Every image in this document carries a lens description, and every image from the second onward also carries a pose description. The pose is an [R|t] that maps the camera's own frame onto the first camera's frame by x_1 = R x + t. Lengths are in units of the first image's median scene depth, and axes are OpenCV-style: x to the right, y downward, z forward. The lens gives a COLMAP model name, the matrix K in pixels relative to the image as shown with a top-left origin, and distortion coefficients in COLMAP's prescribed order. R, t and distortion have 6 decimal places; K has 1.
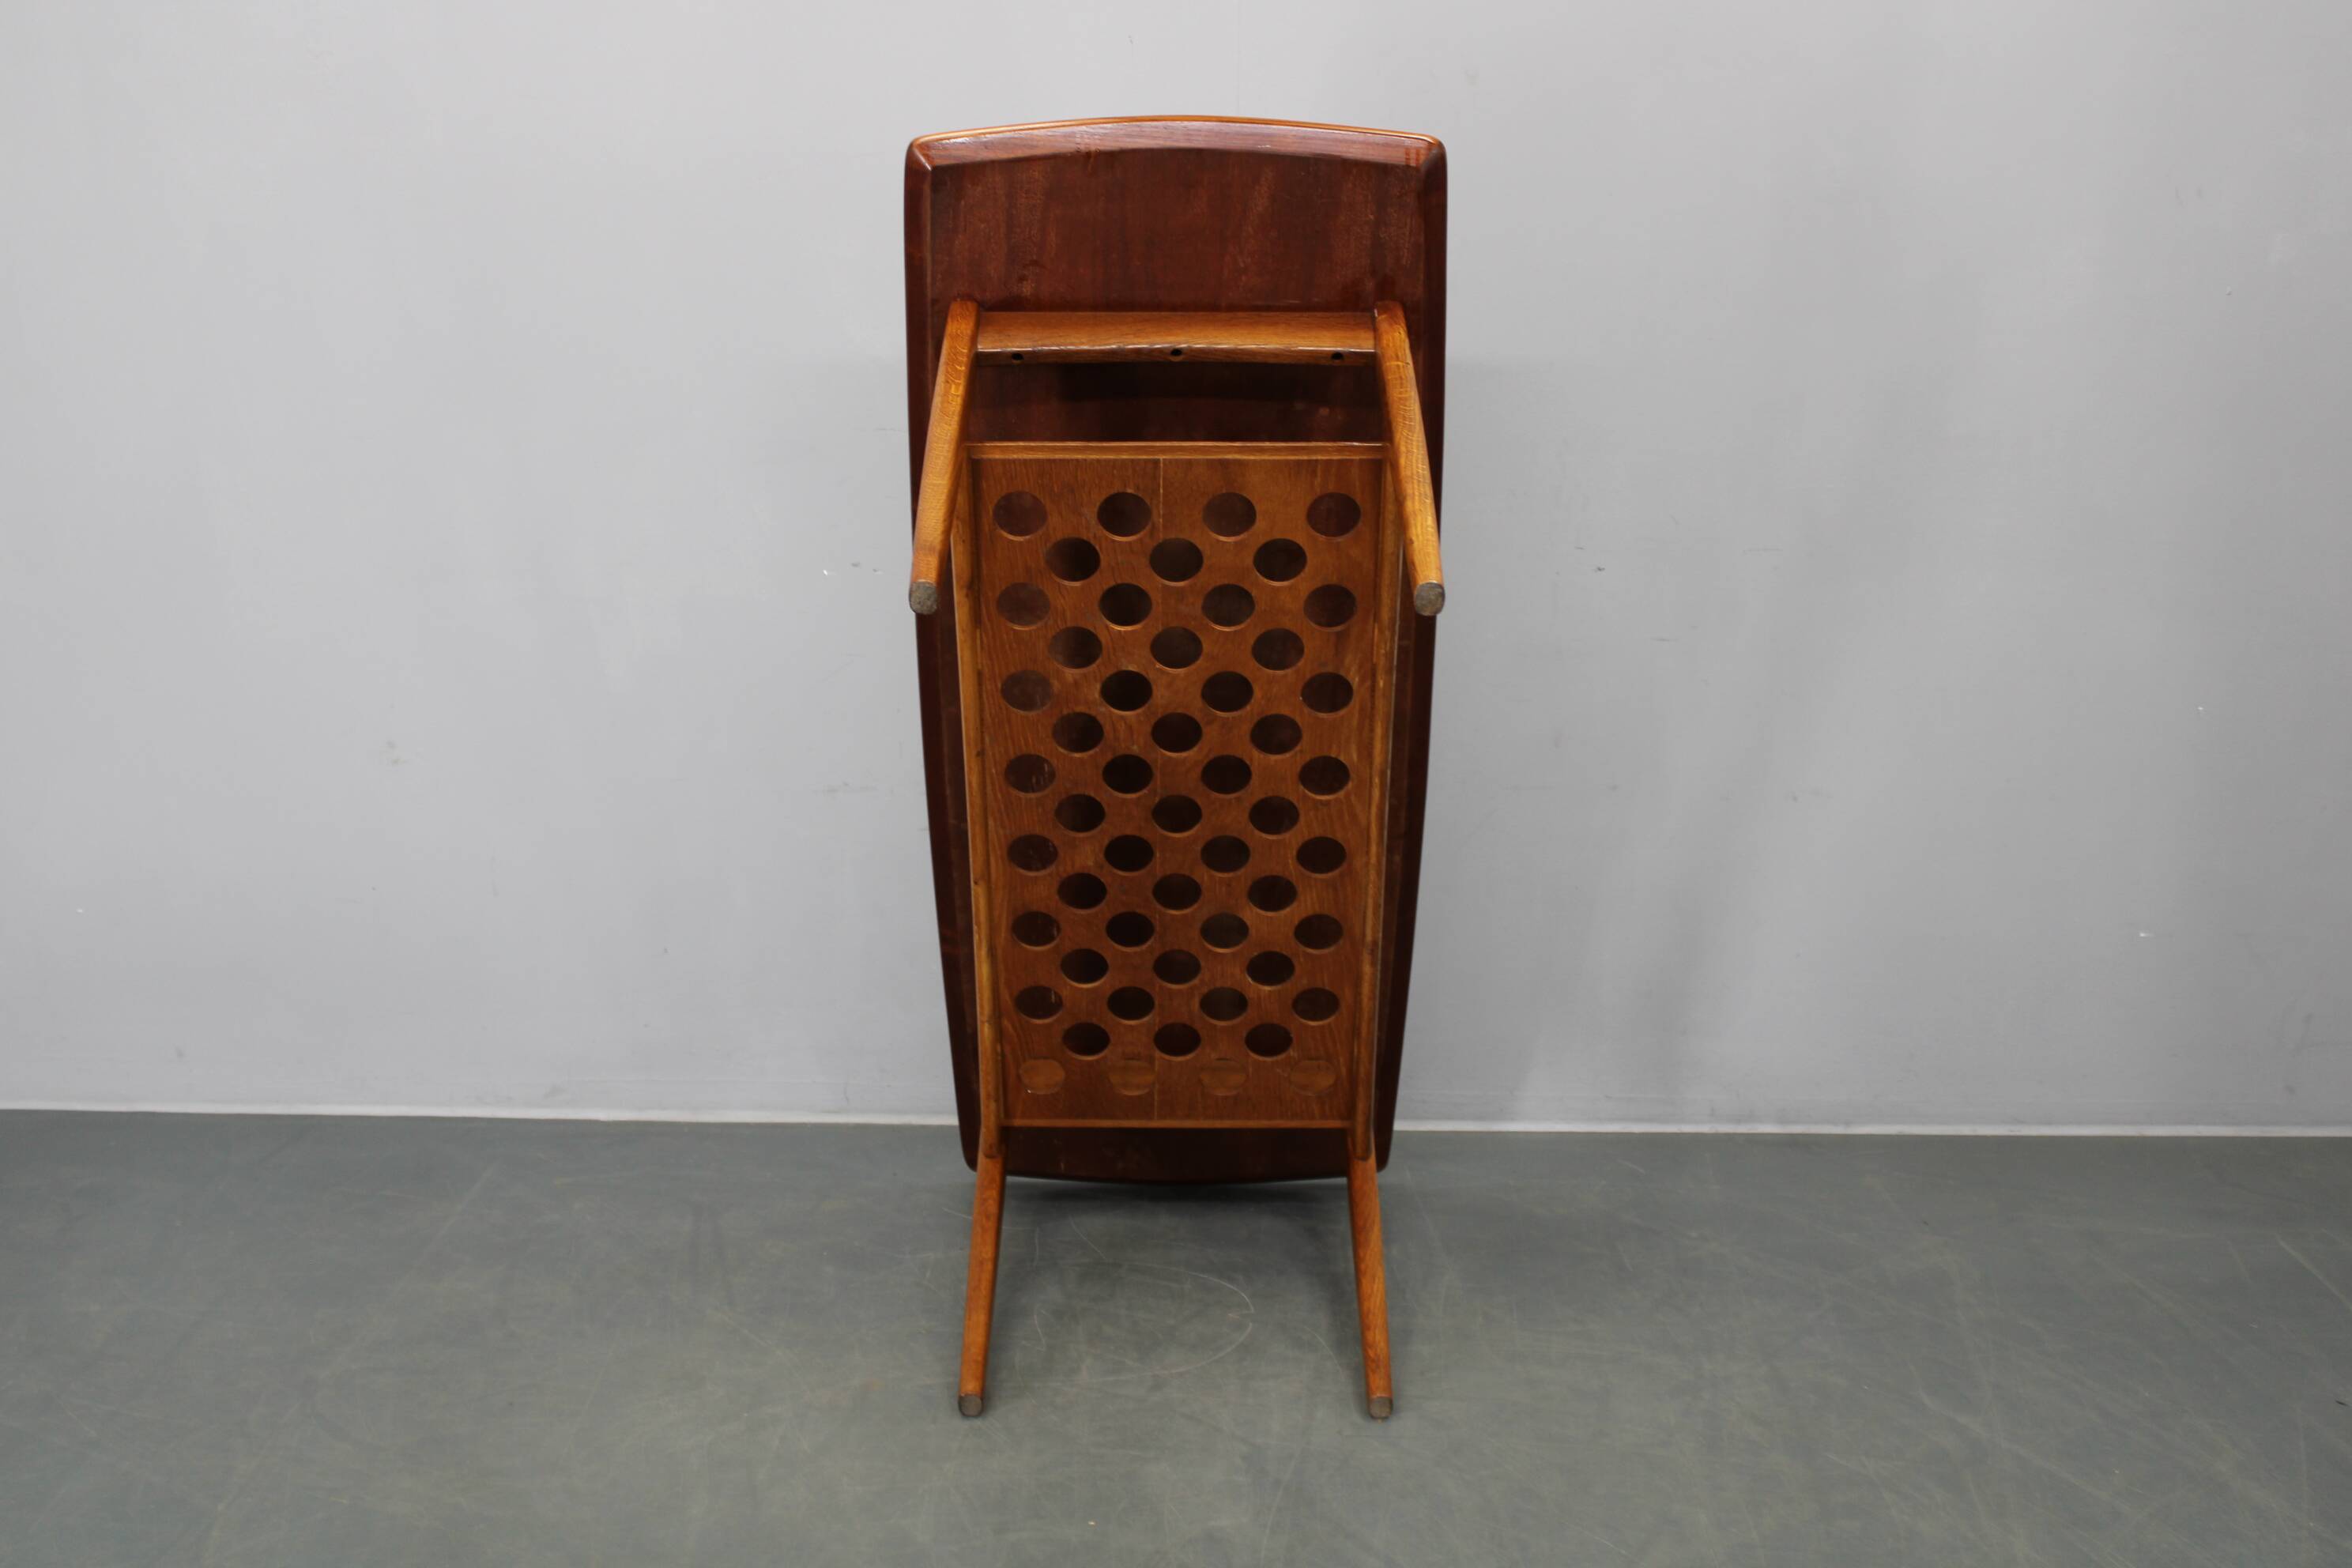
lens RADIAL K [[2622.1, 0, 1176.0], [0, 2622.1, 784.0], [0, 0, 1]] dist [-0.081945, 0.045192]
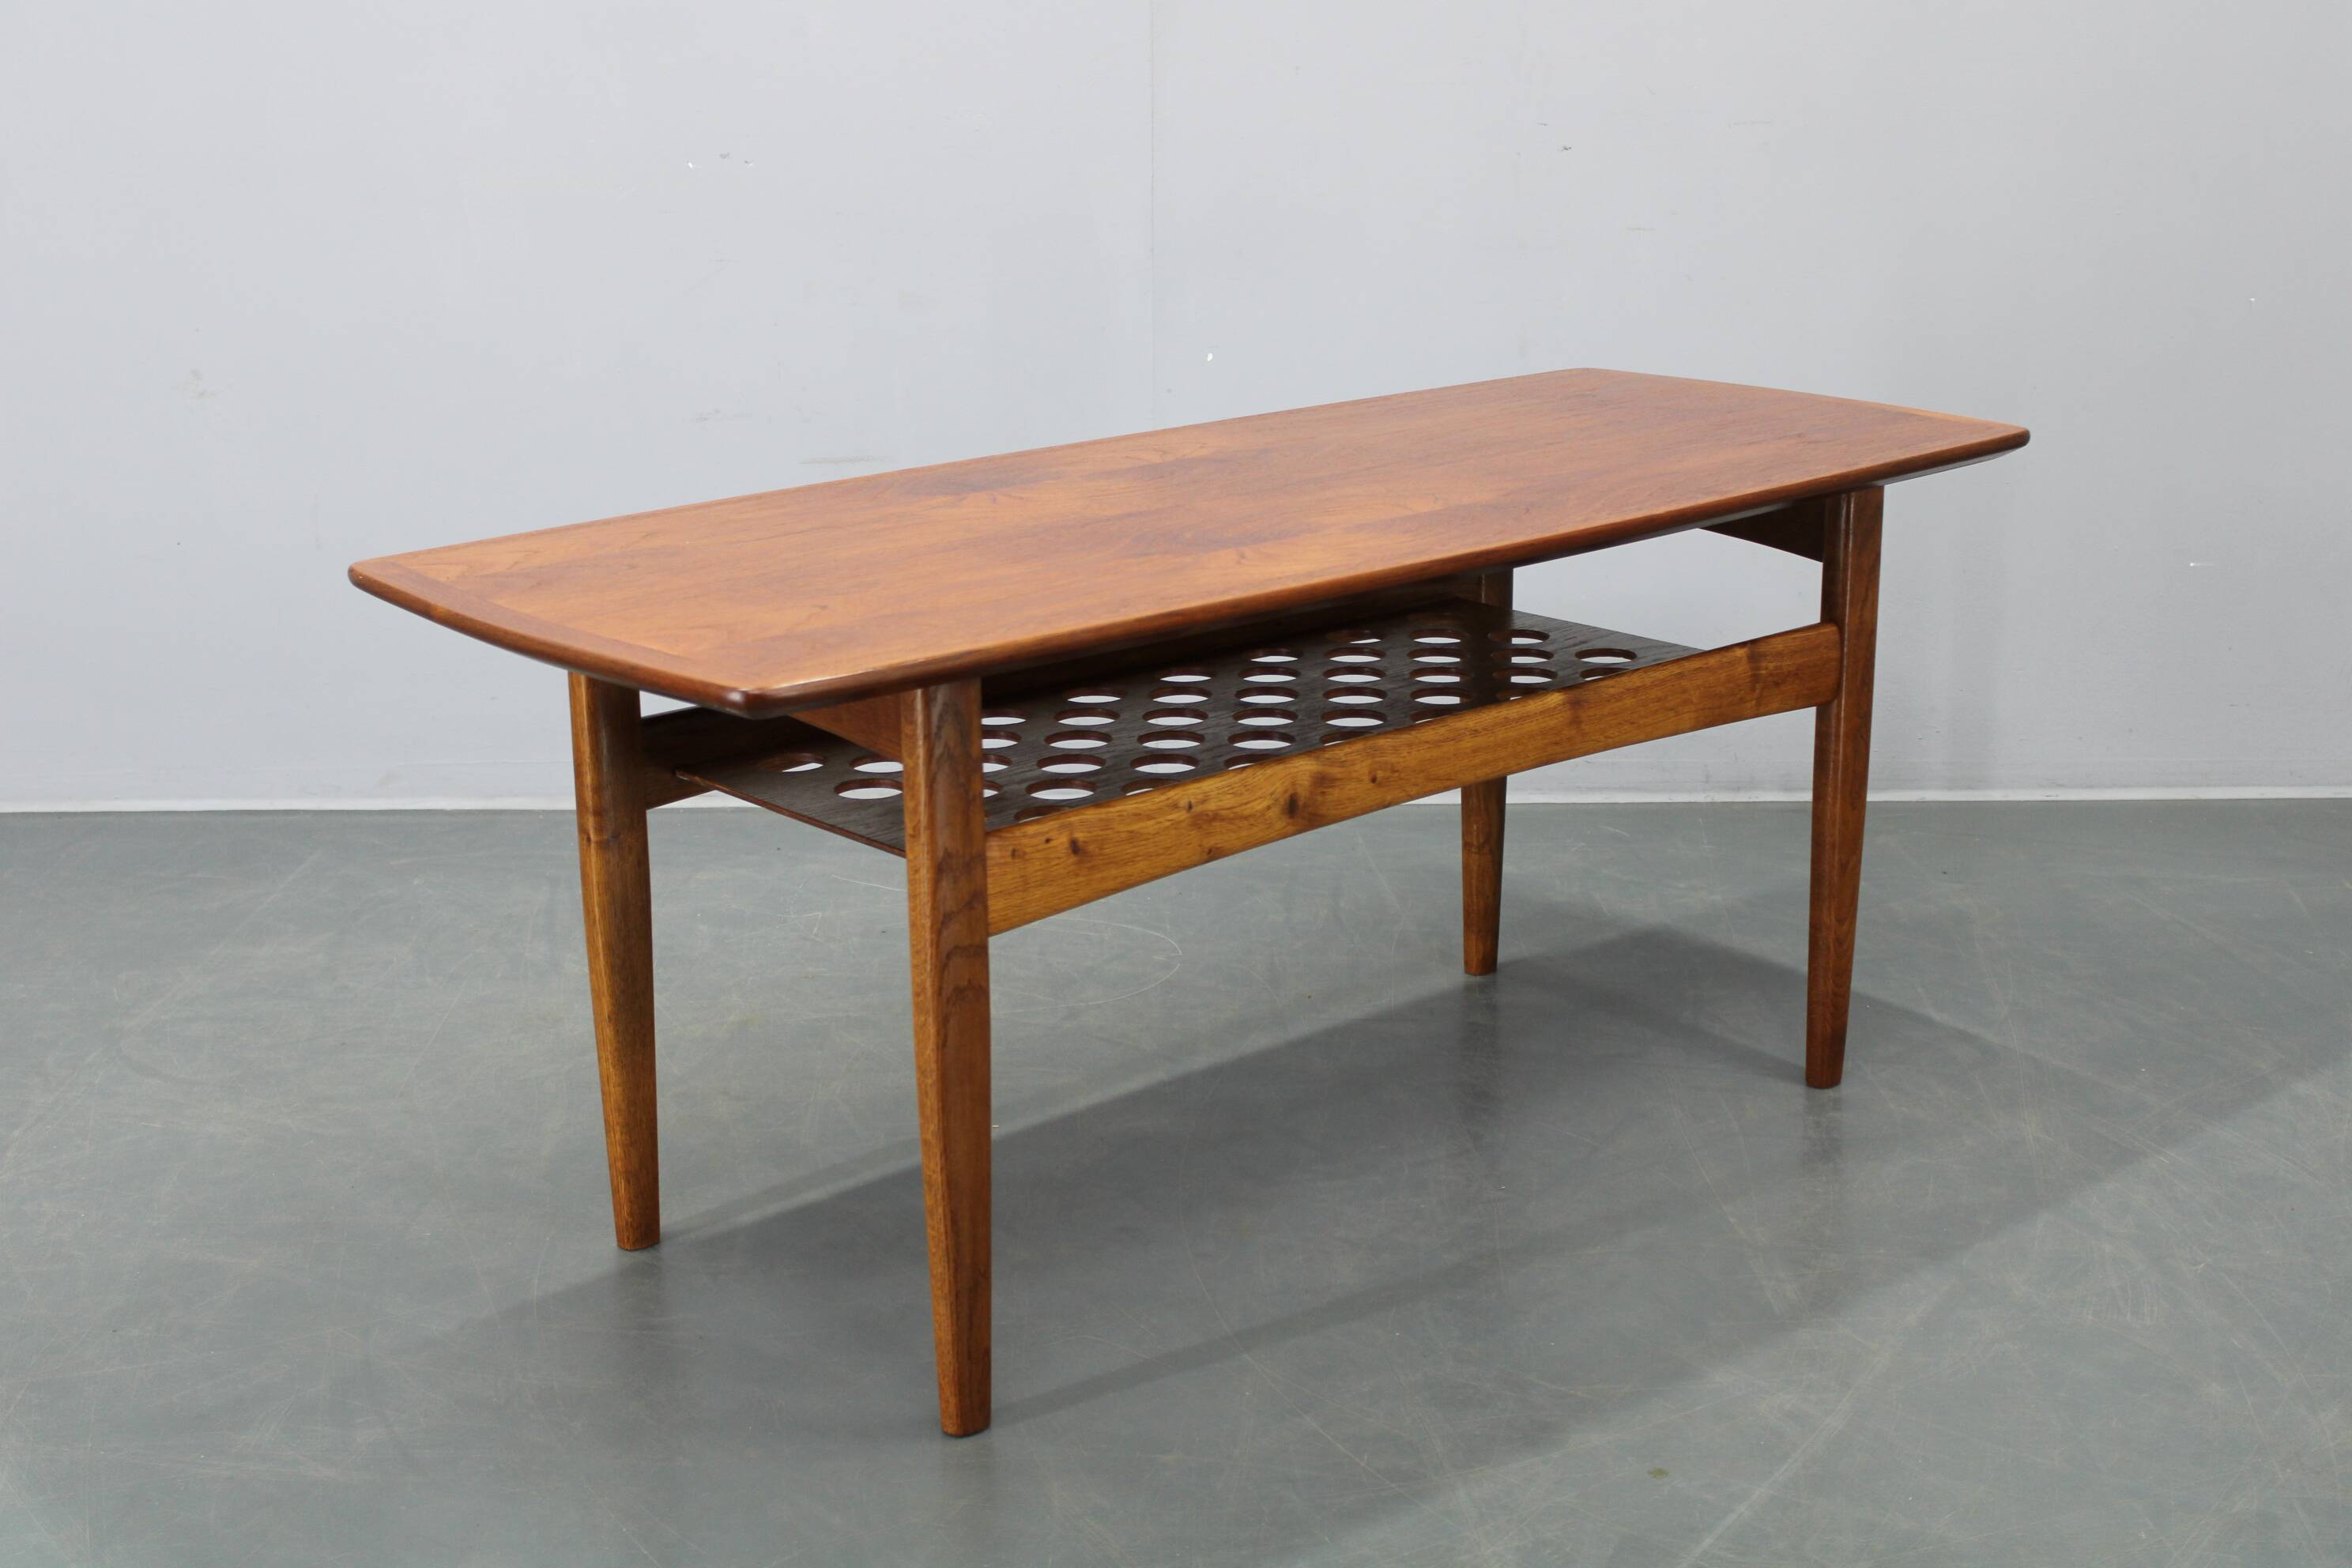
lens RADIAL K [[3157.4, 0, 1174.8], [0, 3157.4, 768.4], [0, 0, 1]] dist [-0.044885, 0.022279]
pose [[0.999814, -0.015366, 0.011686, 0.013900], [0.015288, 0.999860, 0.006742, 0.116108], [-0.011788, -0.006562, 0.999909, -0.064231]]
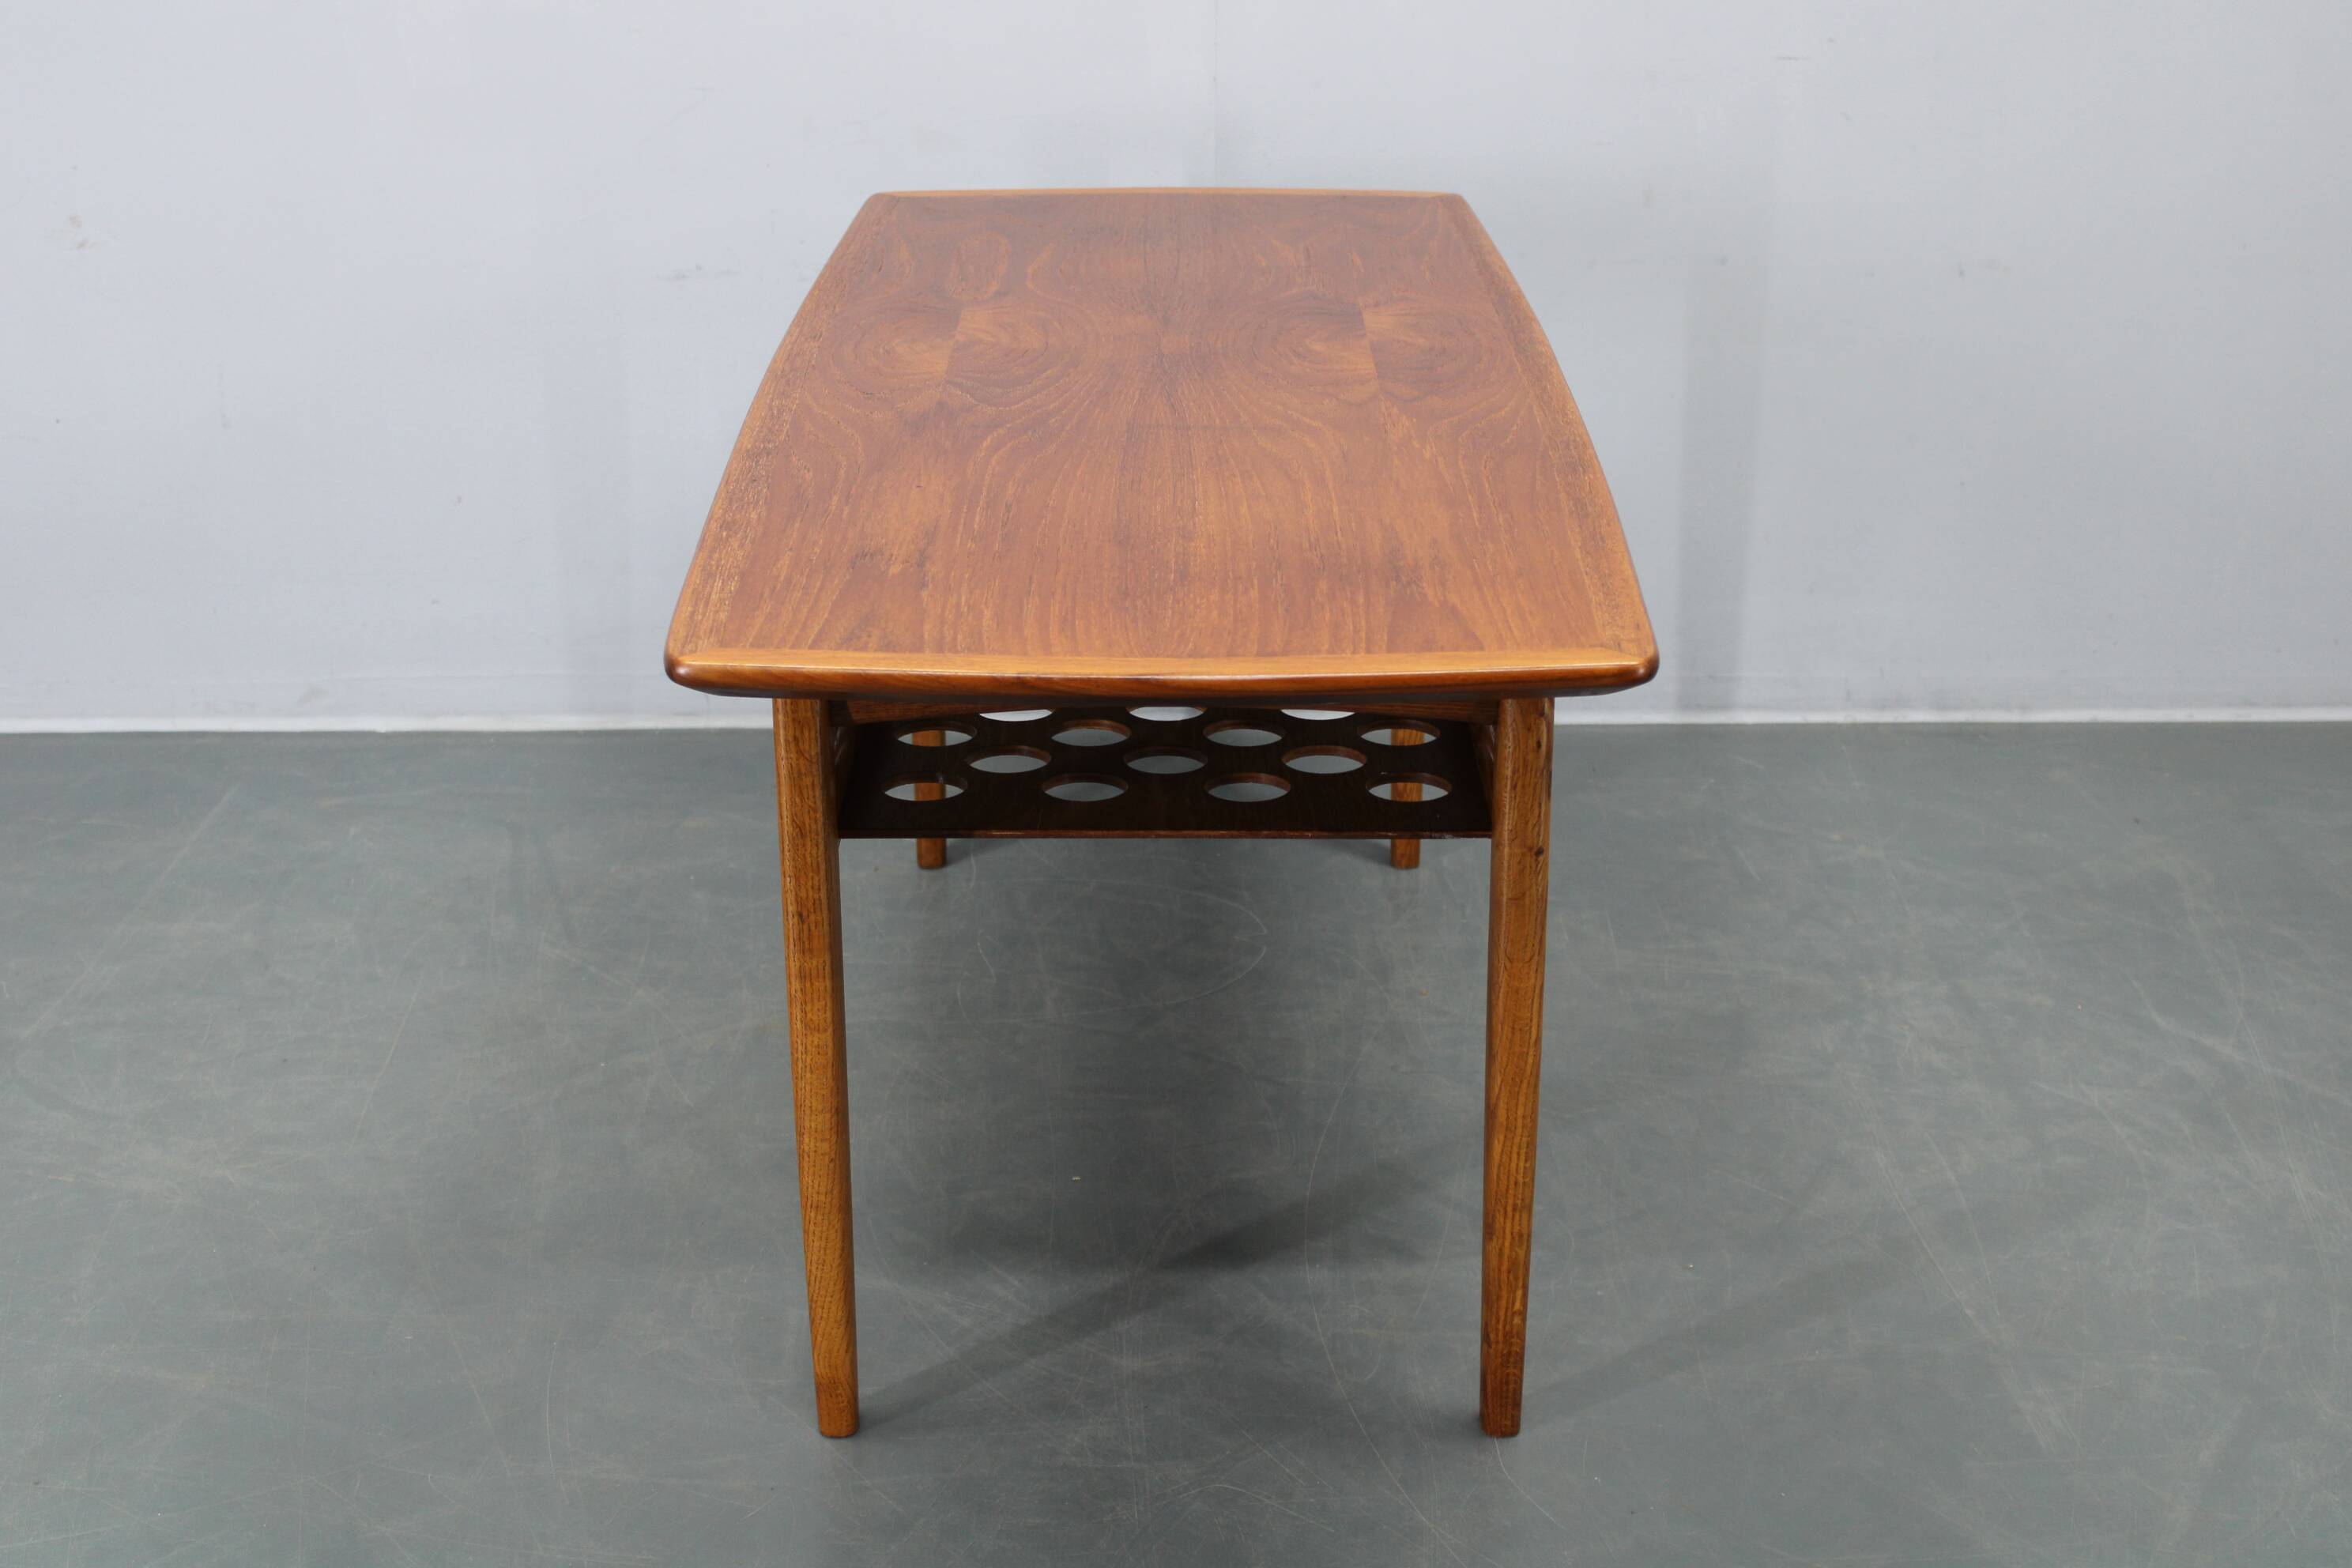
lens RADIAL K [[3368.0, 0, 1175.6], [0, 3368.0, 775.6], [0, 0, 1]] dist [-0.040694, 0.055296]
pose [[0.999141, -0.016566, 0.037973, -0.029117], [0.013165, 0.996021, 0.088135, 0.061937], [-0.039282, -0.087560, 0.995384, 0.030096]]
